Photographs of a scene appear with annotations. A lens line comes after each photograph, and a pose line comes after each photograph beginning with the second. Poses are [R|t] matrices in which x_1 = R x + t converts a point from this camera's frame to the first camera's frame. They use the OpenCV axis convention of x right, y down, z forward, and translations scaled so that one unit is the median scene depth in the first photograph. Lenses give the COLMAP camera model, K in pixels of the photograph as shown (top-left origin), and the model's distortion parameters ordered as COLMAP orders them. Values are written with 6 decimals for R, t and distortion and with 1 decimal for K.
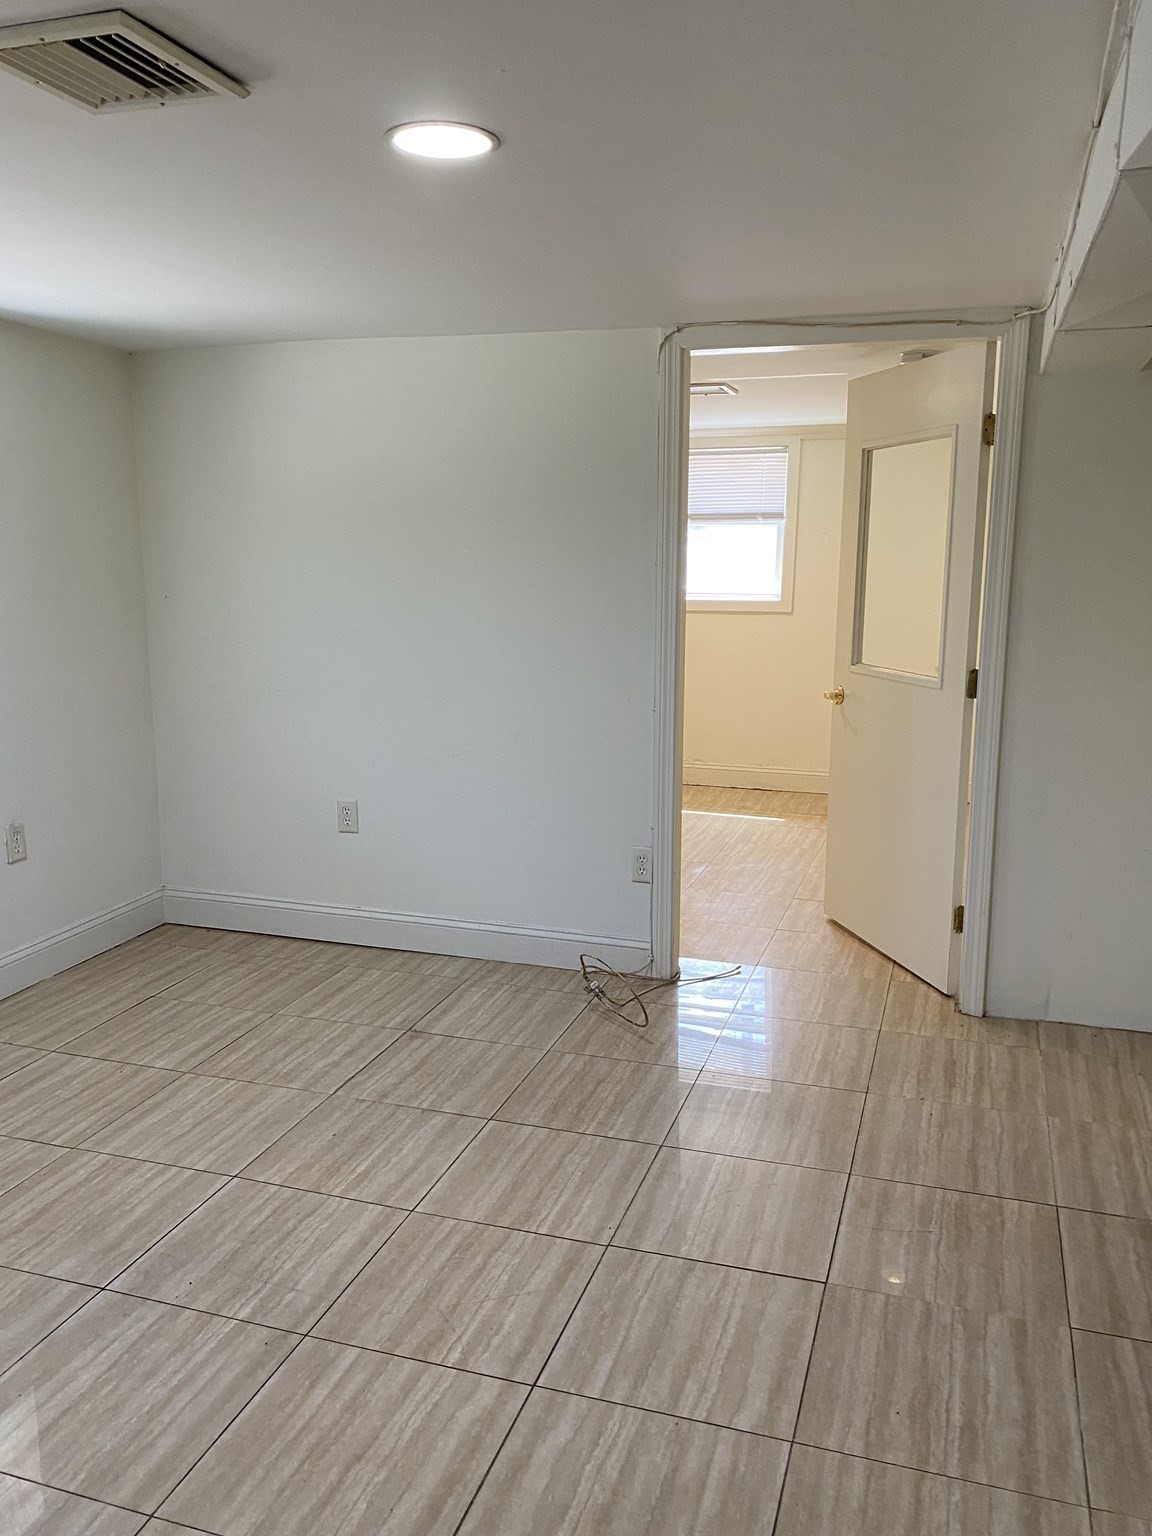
lens RADIAL K [[1211.3, 0, 577.1], [0, 1211.3, 768.6], [0, 0, 1]] dist [-0.002246, -0.004087]
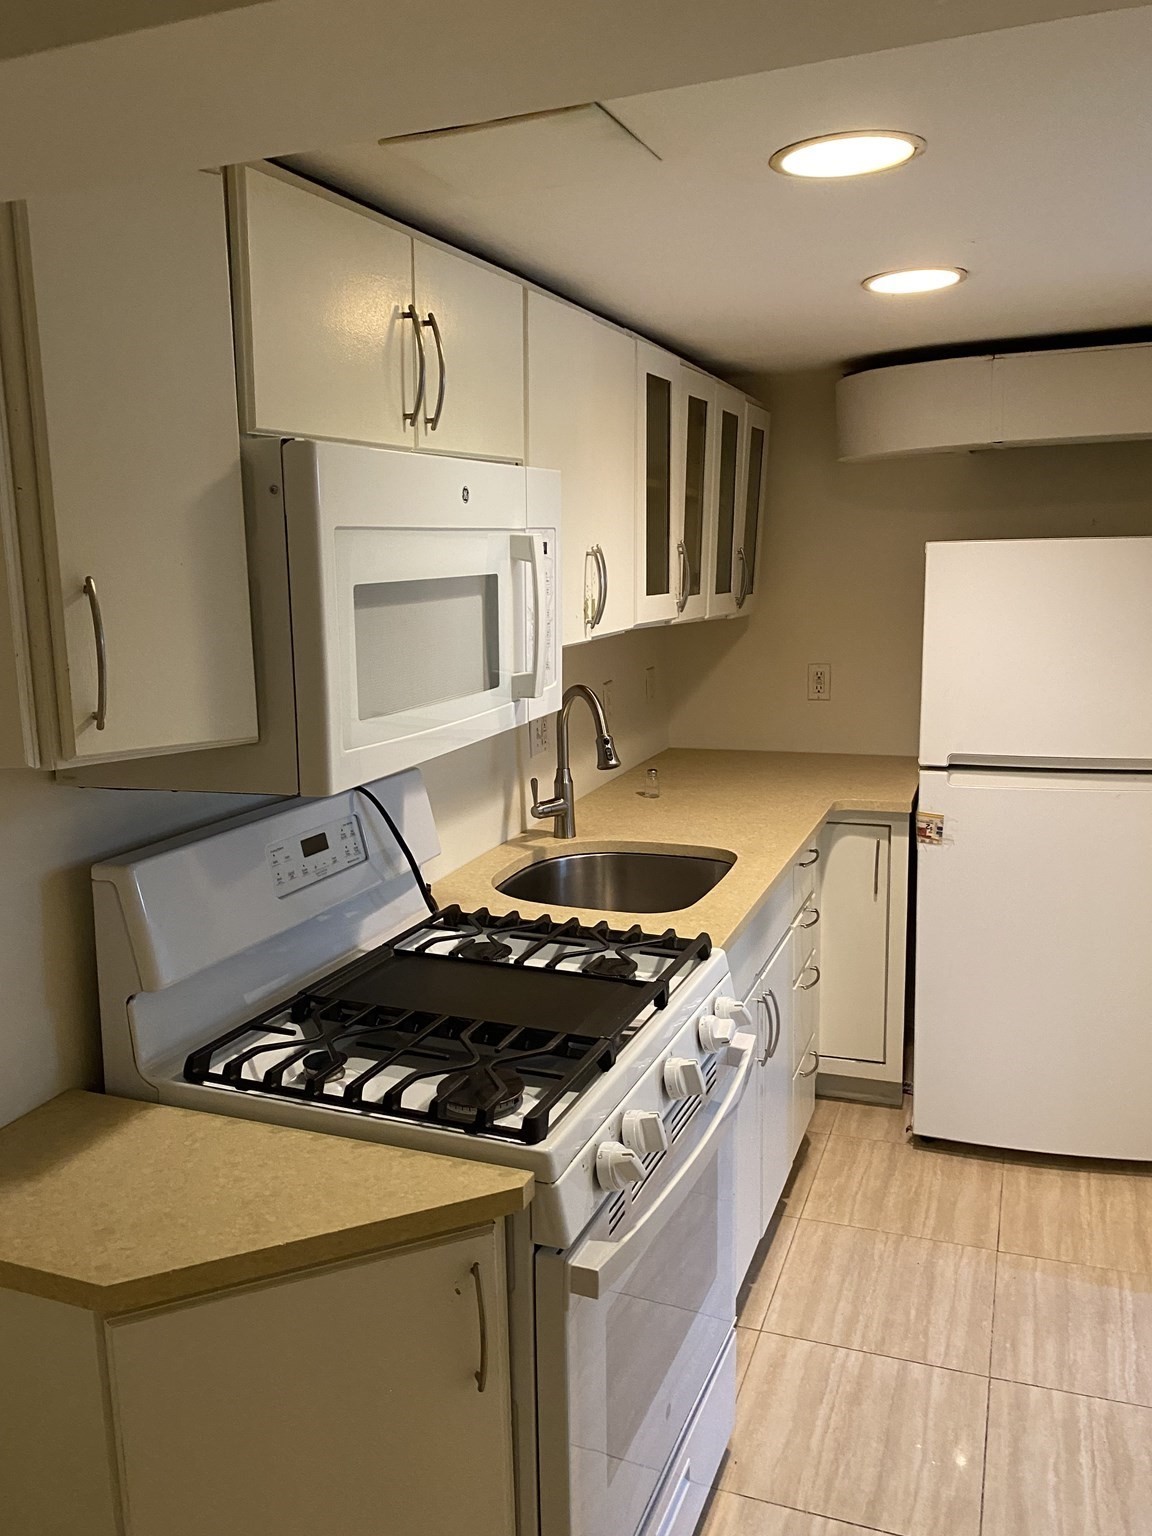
lens RADIAL K [[1211.3, 0, 573.5], [0, 1211.3, 772.4], [0, 0, 1]] dist [-0.002246, -0.004087]
pose [[-0.999582, -0.000935, 0.028887, 0.725432], [0.009594, 0.932071, 0.362149, -0.400316], [-0.027264, 0.362274, -0.931673, 1.768878]]
